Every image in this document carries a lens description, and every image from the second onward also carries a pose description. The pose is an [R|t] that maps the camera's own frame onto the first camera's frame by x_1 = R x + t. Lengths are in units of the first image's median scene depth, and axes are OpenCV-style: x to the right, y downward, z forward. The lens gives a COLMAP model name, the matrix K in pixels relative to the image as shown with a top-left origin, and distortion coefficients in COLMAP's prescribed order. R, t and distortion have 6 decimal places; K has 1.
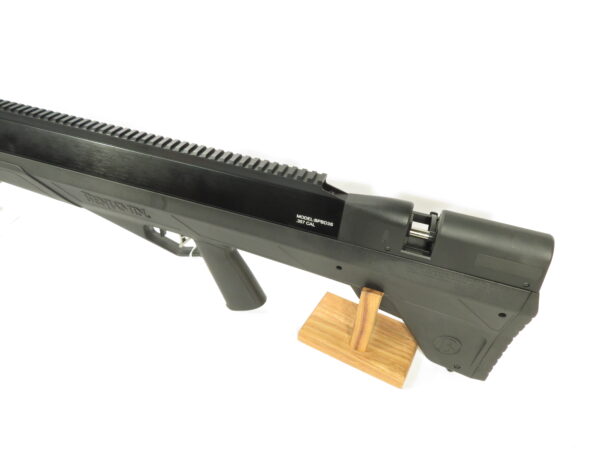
lens RADIAL K [[430.6, 0, 300.0], [0, 430.6, 225.0], [0, 0, 1]] dist [-0.001927, -0.001126]
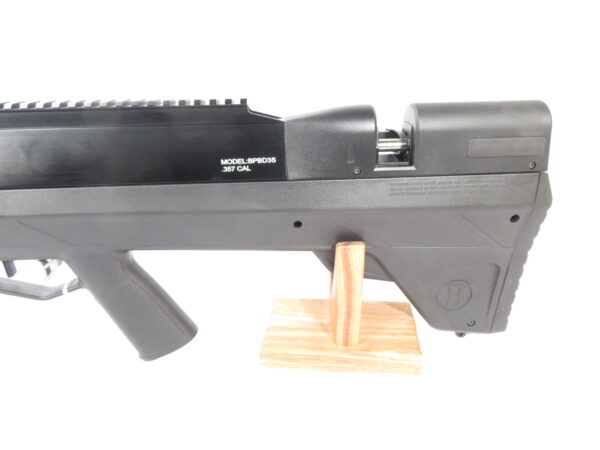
lens RADIAL K [[430.6, 0, 300.0], [0, 430.6, 225.0], [0, 0, 1]] dist [-0.001927, -0.001126]
pose [[0.923227, -0.233359, 0.305278, -0.114915], [0.292041, 0.942453, -0.162770, 0.204887], [-0.249726, 0.239427, 0.938249, 0.321562]]
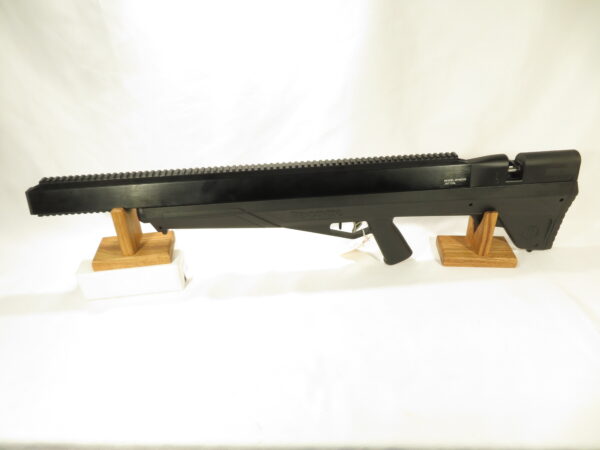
lens RADIAL K [[430.6, 0, 300.0], [0, 430.6, 225.0], [0, 0, 1]] dist [-0.001927, -0.001126]
pose [[0.917502, -0.292318, 0.269703, -0.942388], [0.311777, 0.949637, -0.031366, 0.018836], [-0.246952, 0.112866, 0.962432, -0.415651]]
